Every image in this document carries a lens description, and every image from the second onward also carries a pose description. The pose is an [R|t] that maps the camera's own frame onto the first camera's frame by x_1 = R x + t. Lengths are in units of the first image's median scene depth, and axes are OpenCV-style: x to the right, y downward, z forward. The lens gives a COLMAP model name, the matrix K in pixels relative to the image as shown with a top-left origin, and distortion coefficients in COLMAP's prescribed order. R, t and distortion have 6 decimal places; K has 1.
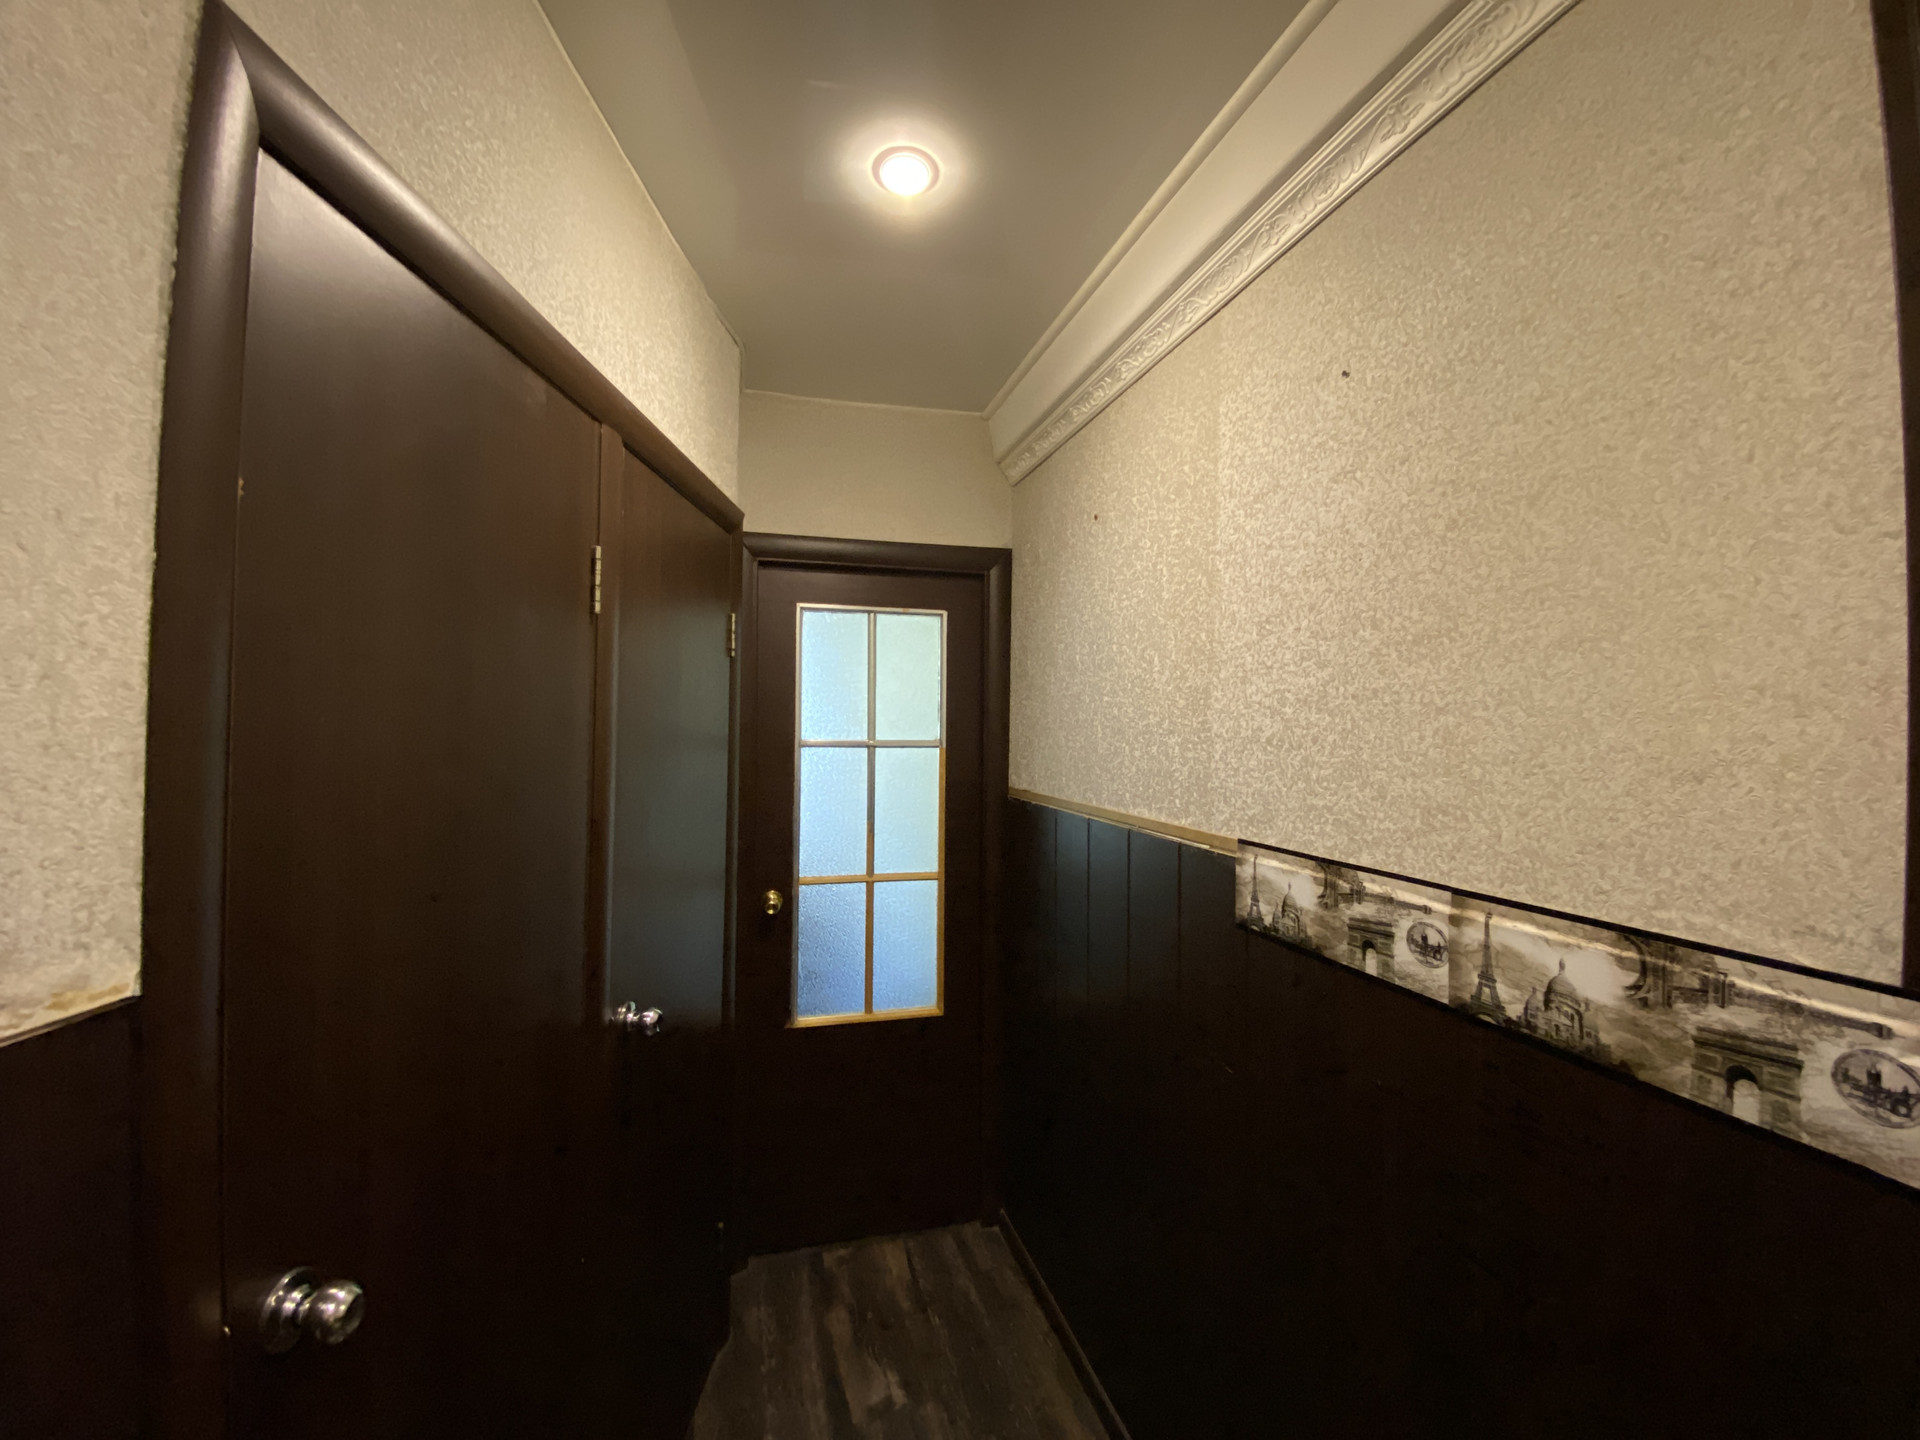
lens RADIAL K [[770.5, 0, 958.9], [0, 770.5, 714.0], [0, 0, 1]] dist [0.031472, -0.025658]
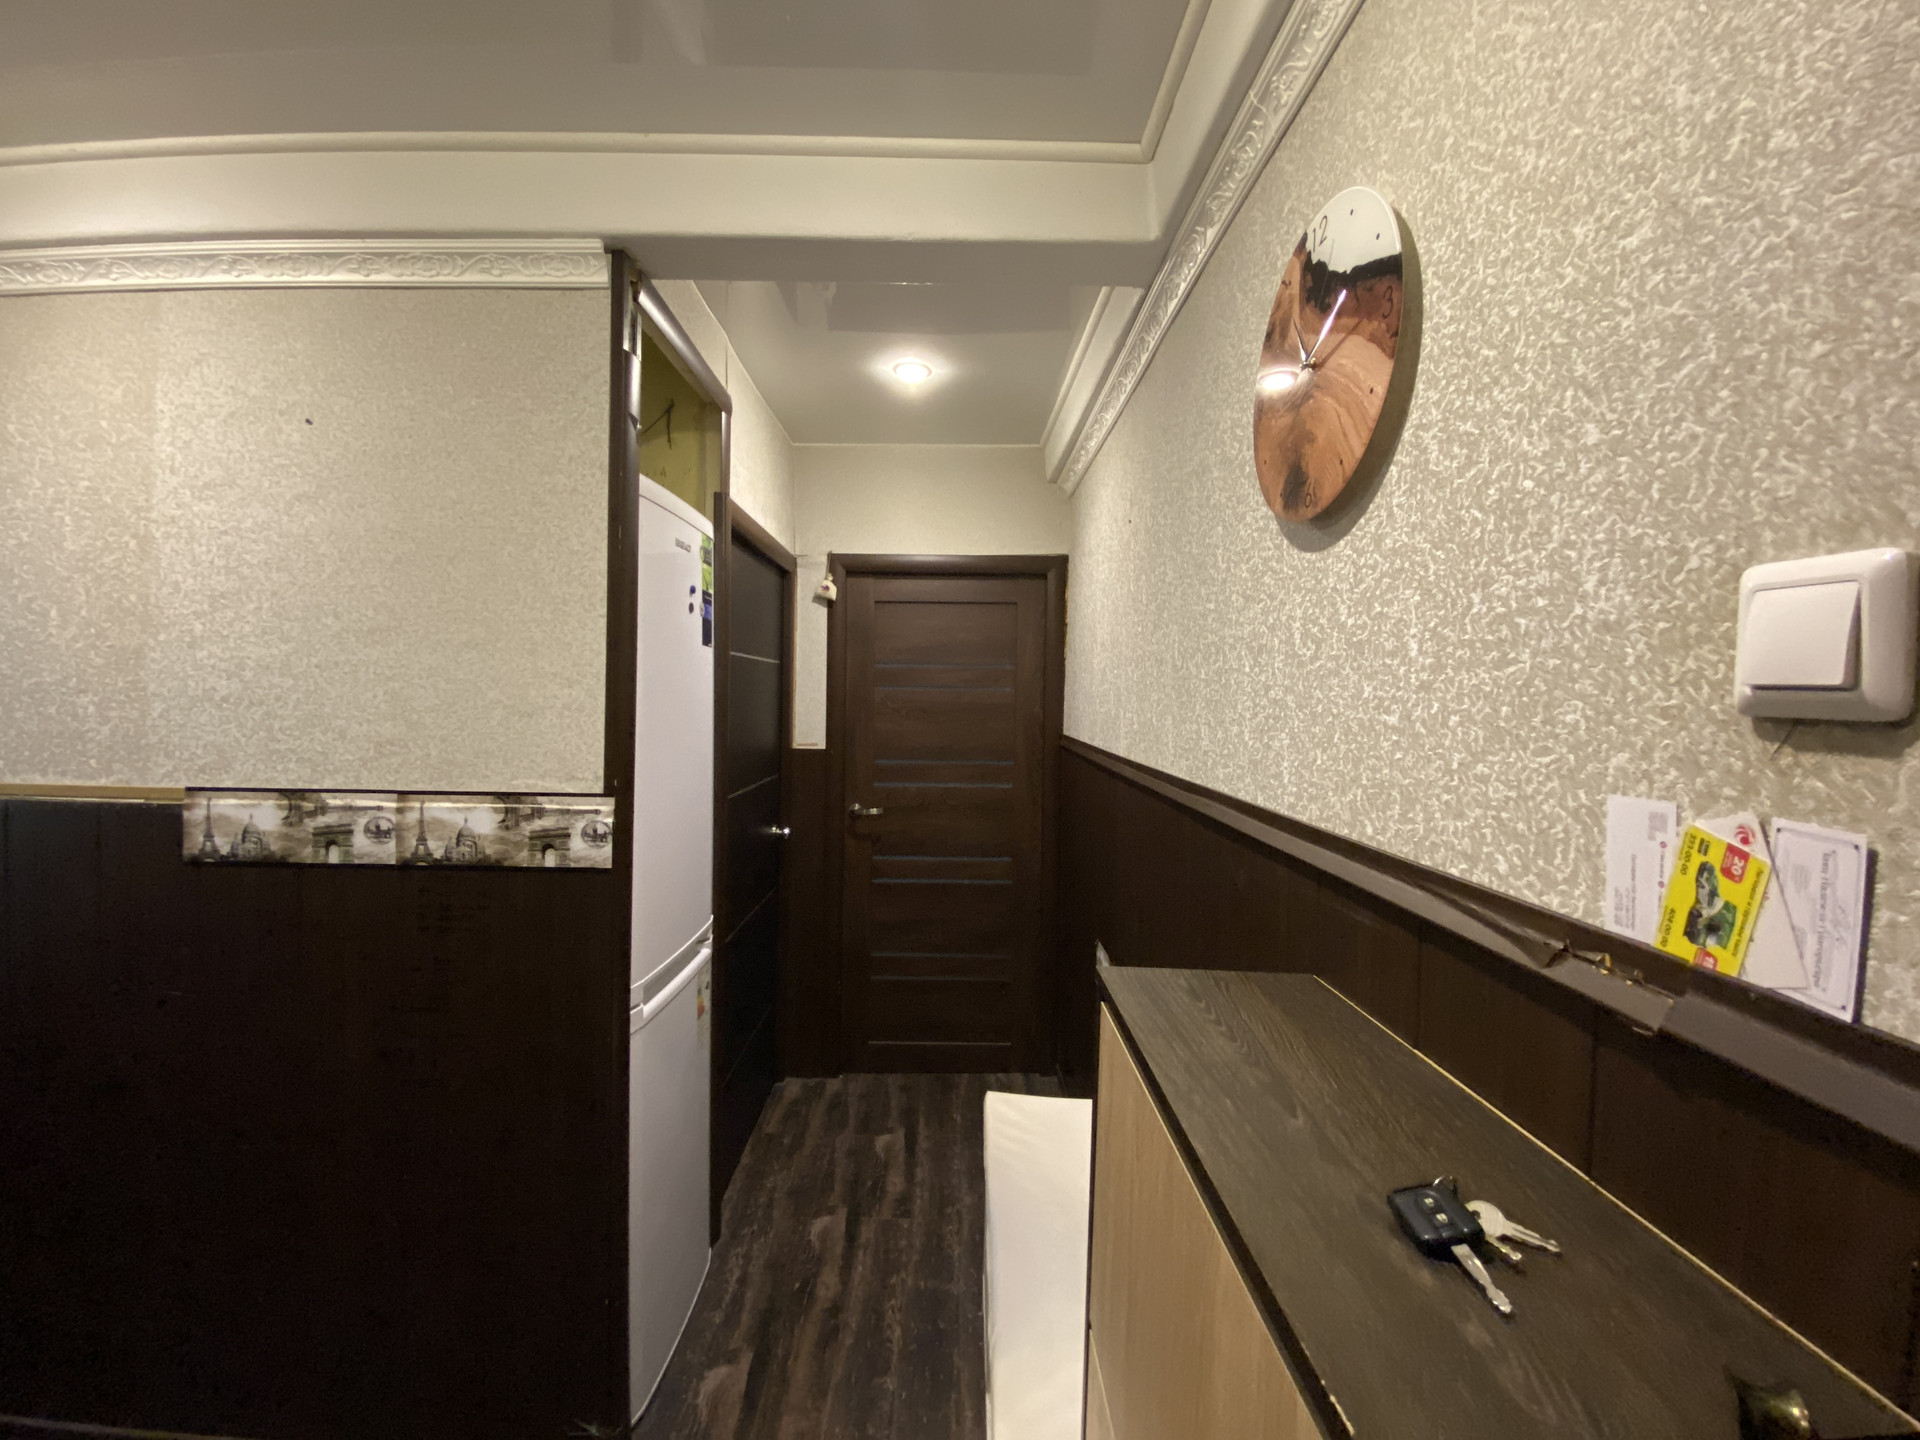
lens RADIAL K [[770.5, 0, 958.9], [0, 770.5, 714.0], [0, 0, 1]] dist [0.031472, -0.025658]
pose [[0.006479, -0.037777, 0.999265, -0.825956], [-0.040569, 0.998454, 0.038010, -0.035055], [-0.999156, -0.040786, 0.004937, -0.128519]]
